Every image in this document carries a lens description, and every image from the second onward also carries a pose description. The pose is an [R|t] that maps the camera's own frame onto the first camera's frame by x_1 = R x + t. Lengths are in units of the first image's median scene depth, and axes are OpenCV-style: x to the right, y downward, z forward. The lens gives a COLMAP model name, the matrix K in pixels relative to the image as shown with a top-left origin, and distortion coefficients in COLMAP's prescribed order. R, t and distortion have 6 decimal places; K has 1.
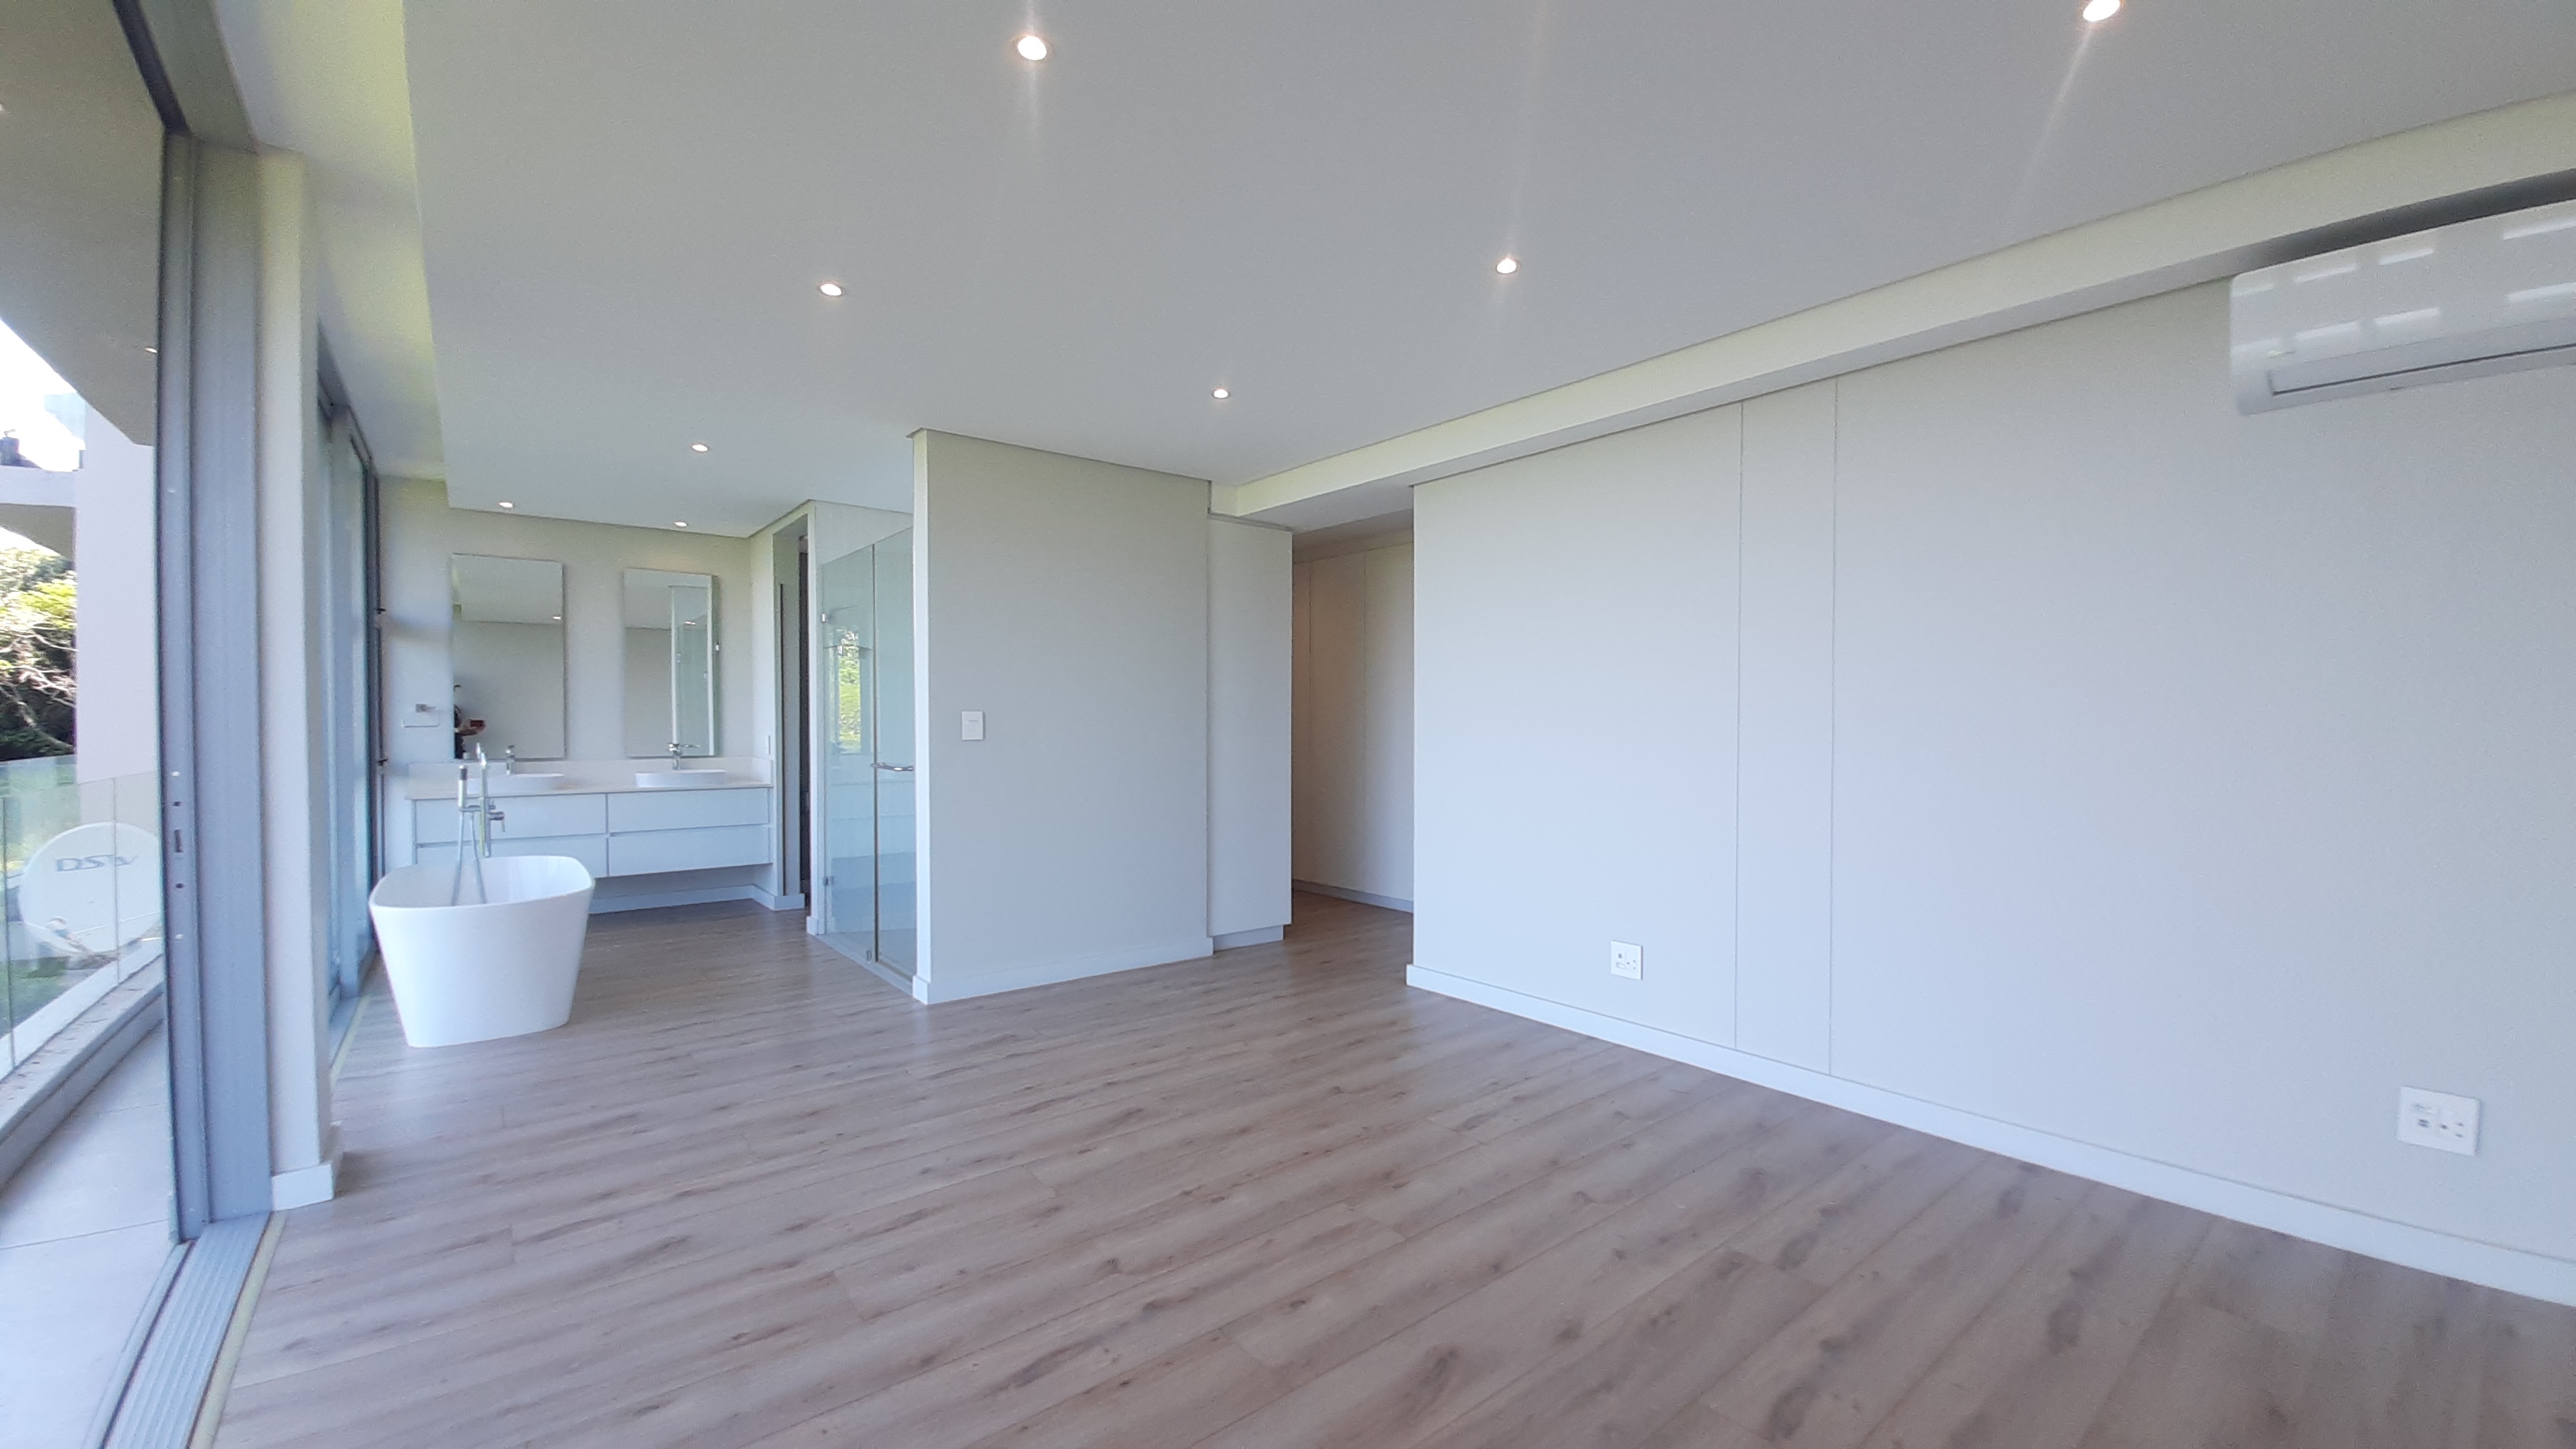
lens RADIAL K [[960.6, 0, 1282.5], [0, 960.6, 745.5], [0, 0, 1]] dist [0.000468, -0.009063]
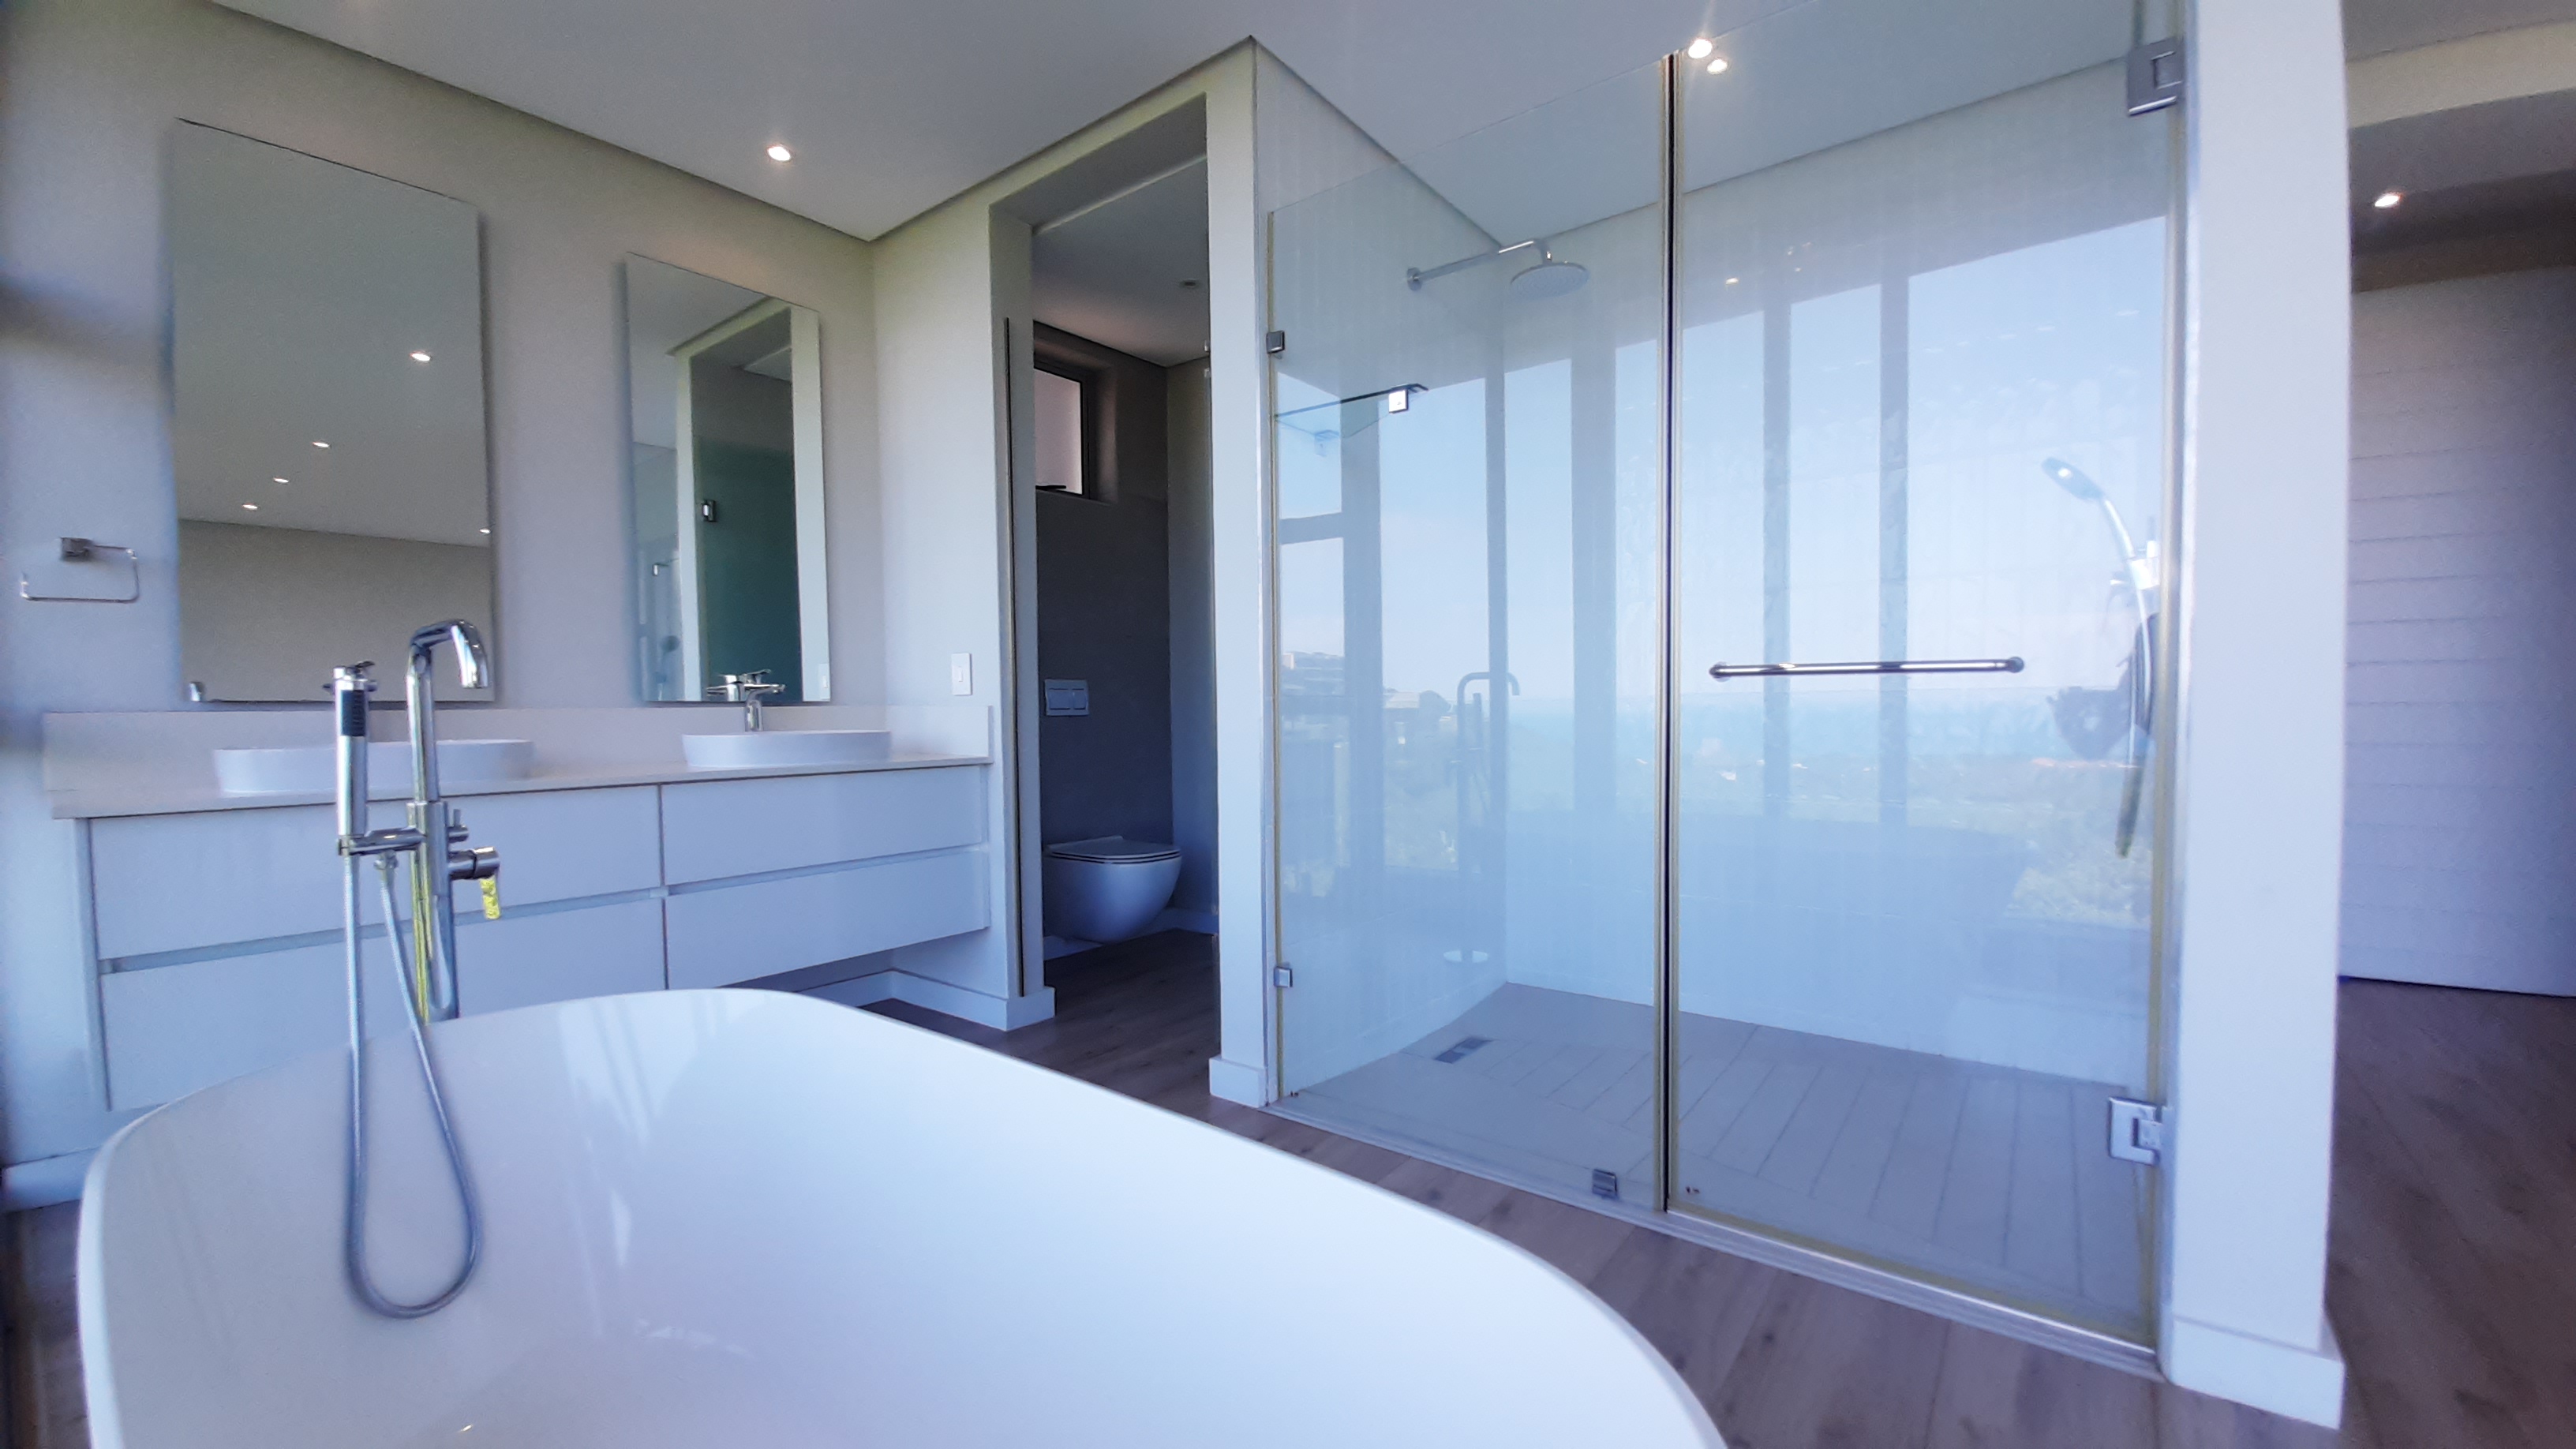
lens RADIAL K [[993.6, 0, 1297.6], [0, 993.6, 736.5], [0, 0, 1]] dist [0.023851, -0.019325]
pose [[0.977893, -0.020707, 0.208079, -0.546263], [0.019201, 0.999773, 0.009254, 0.032445], [-0.208223, -0.005054, 0.978068, 0.561355]]
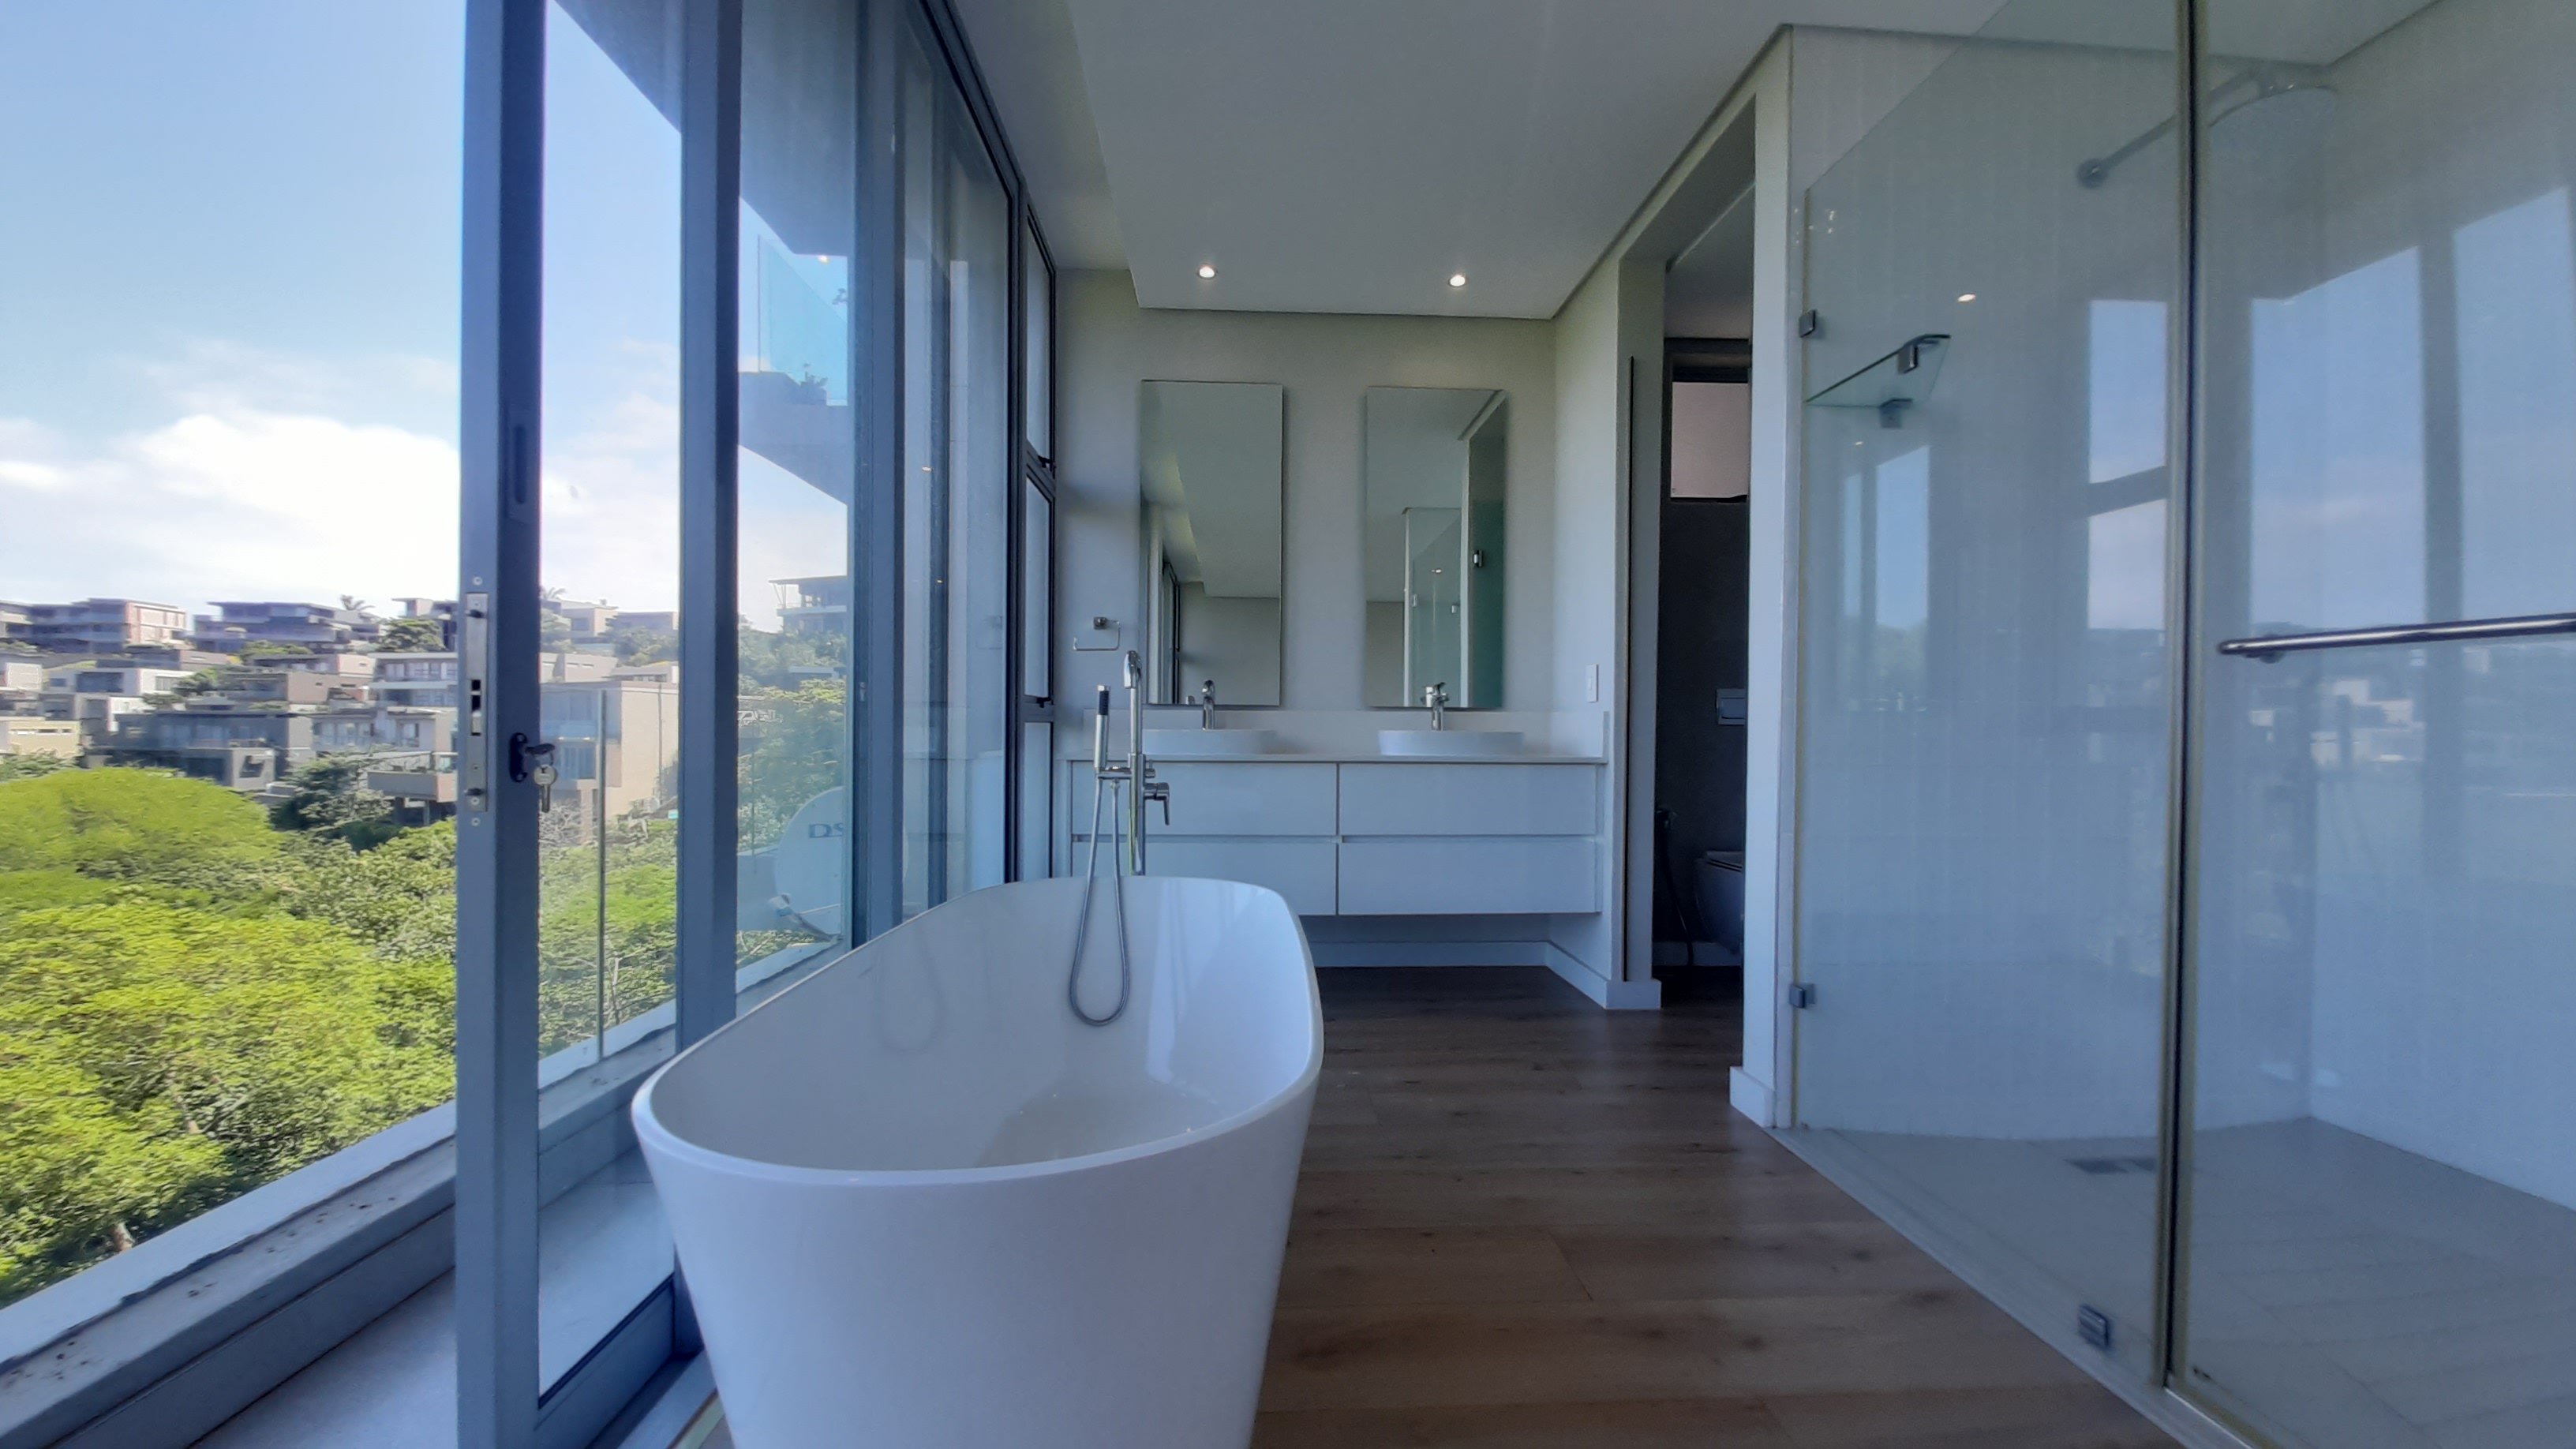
lens RADIAL K [[997.6, 0, 1290.9], [0, 997.6, 737.2], [0, 0, 1]] dist [0.006260, -0.010282]
pose [[0.797233, 0.007049, -0.603631, -0.386861], [-0.016496, 0.999813, -0.010111, 0.042229], [0.603446, 0.018018, 0.797200, 0.535456]]
